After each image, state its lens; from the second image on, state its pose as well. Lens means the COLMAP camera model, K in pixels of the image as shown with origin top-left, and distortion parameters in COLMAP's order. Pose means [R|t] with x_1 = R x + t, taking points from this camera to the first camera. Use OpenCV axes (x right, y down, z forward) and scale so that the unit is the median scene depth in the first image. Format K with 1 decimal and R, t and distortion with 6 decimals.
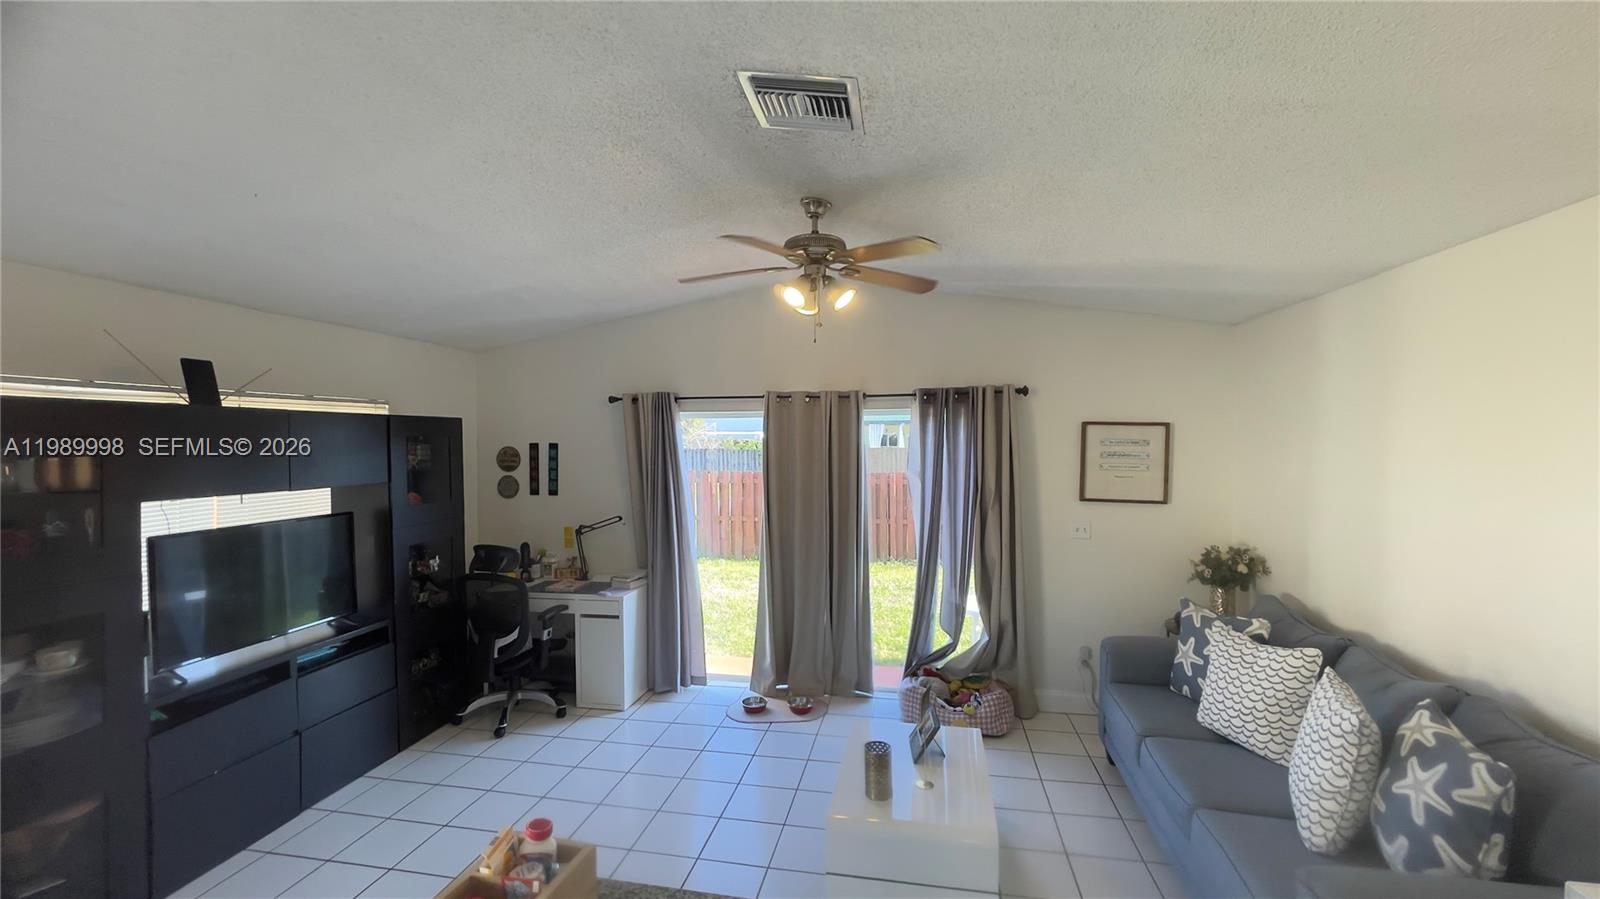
lens RADIAL K [[647.7, 0, 799.4], [0, 647.7, 444.9], [0, 0, 1]] dist [-0.006902, 0.003370]
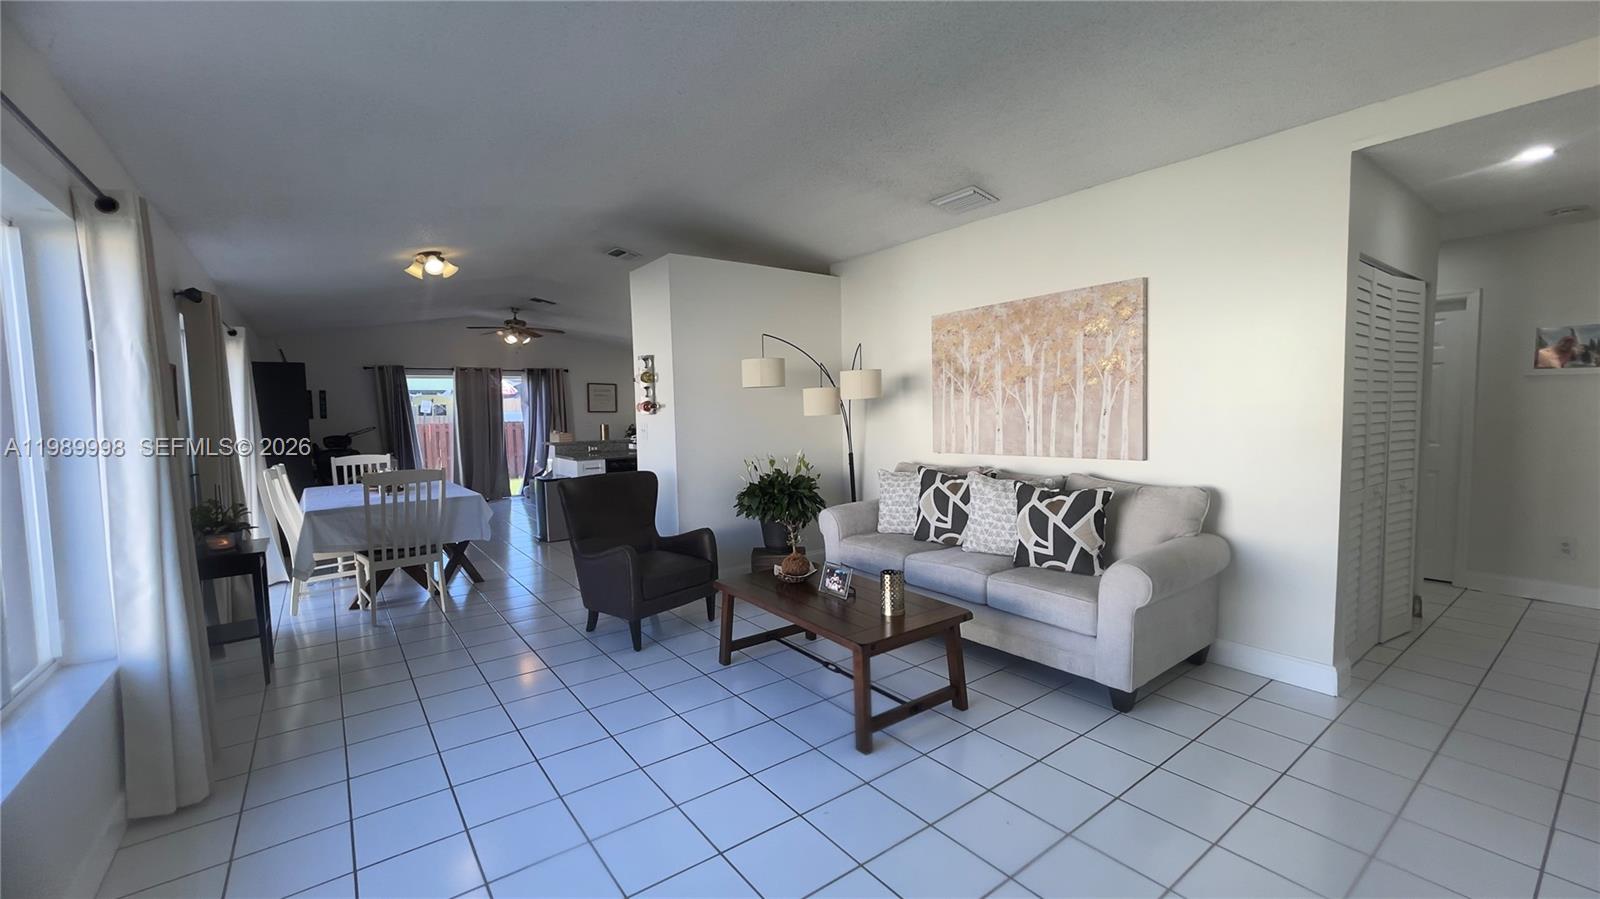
lens RADIAL K [[647.7, 0, 794.9], [0, 647.7, 451.0], [0, 0, 1]] dist [-0.006902, 0.003370]
pose [[0.687138, -0.060323, 0.724018, -0.924944], [0.020334, 0.997754, 0.063832, 0.093285], [-0.726242, -0.029139, 0.686821, -1.464683]]
